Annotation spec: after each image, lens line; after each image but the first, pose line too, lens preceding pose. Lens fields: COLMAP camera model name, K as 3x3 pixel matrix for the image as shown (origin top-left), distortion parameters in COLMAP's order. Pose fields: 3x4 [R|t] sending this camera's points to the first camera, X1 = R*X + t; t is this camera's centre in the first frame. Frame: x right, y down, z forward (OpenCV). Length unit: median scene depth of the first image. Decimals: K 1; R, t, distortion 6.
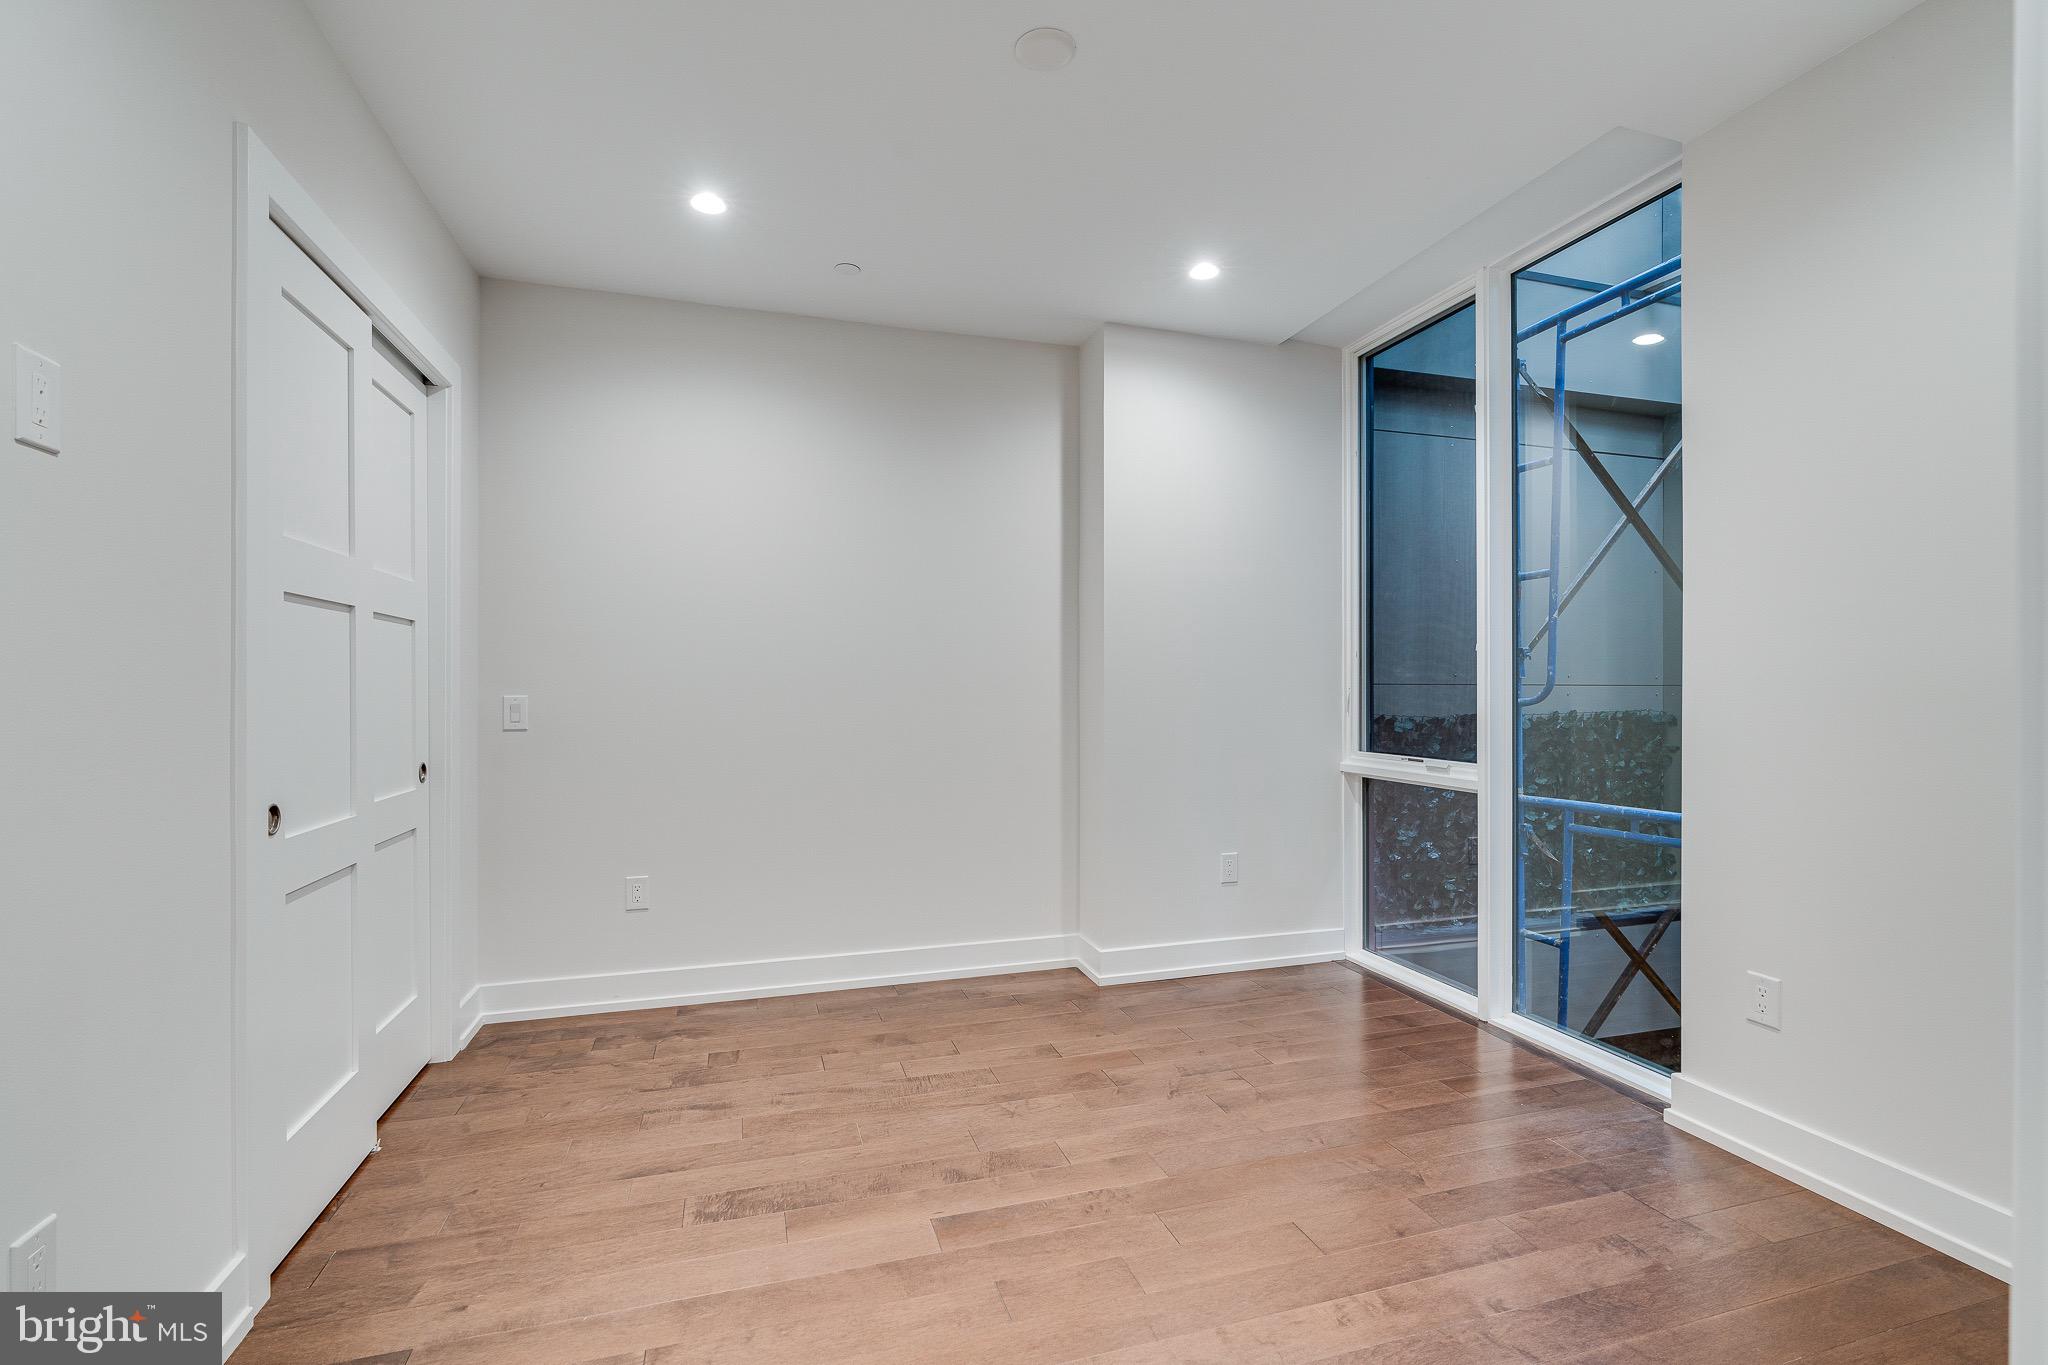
lens RADIAL K [[933.4, 0, 1024.2], [0, 933.4, 695.7], [0, 0, 1]] dist [-0.010756, 0.000469]
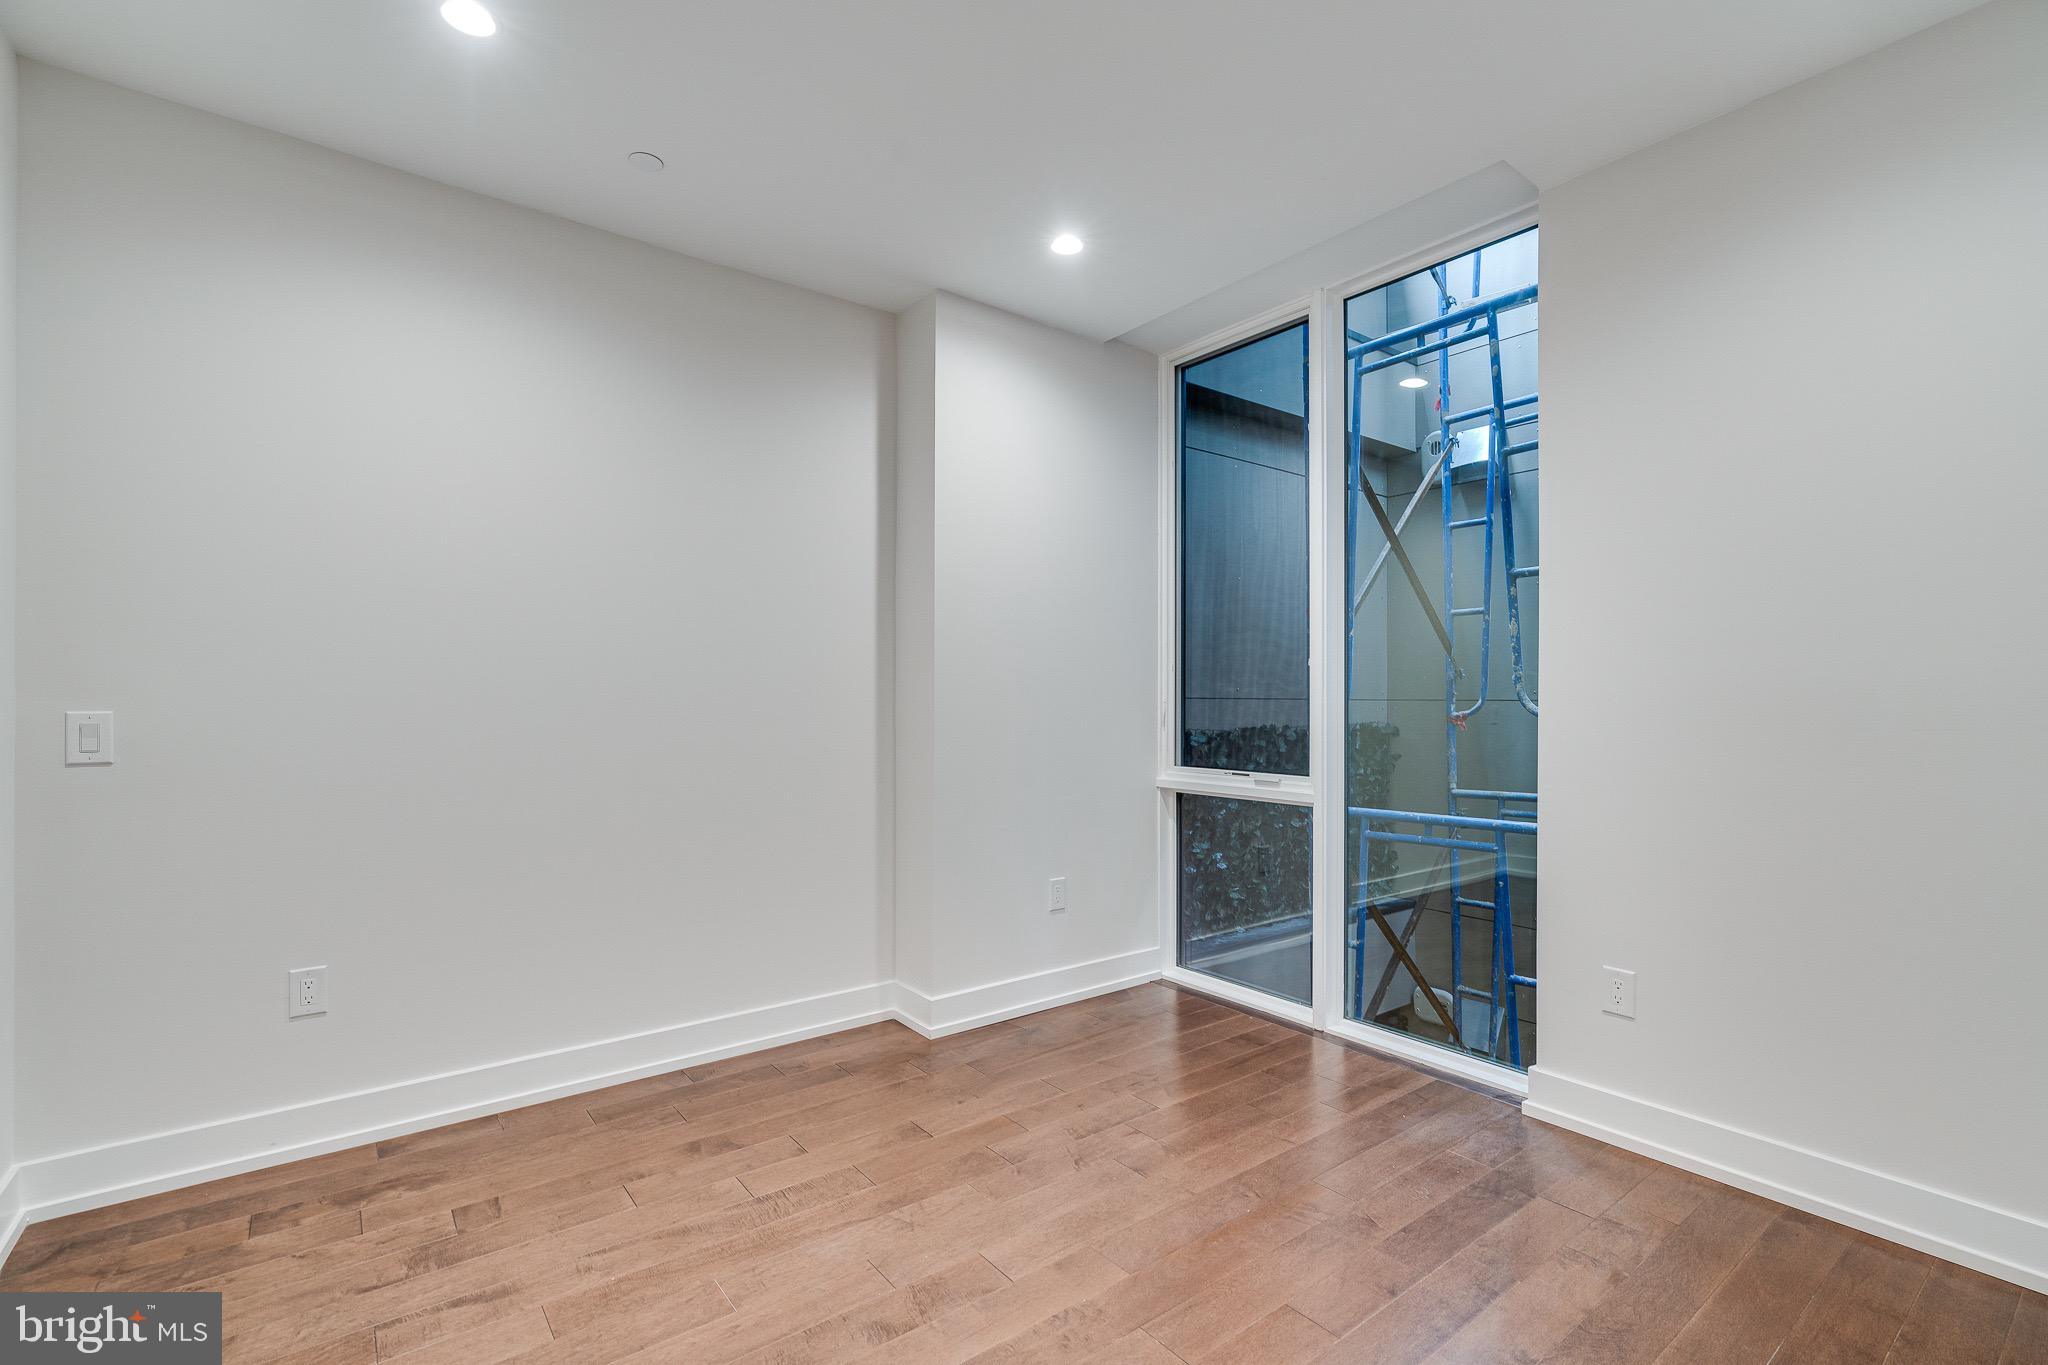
lens RADIAL K [[927.8, 0, 1024.9], [0, 927.8, 706.8], [0, 0, 1]] dist [-0.012915, 0.004550]
pose [[0.936077, 0.000086, 0.351796, -0.162752], [0.000416, 0.999999, -0.001350, -0.002335], [-0.351796, 0.001410, 0.936076, 0.166261]]
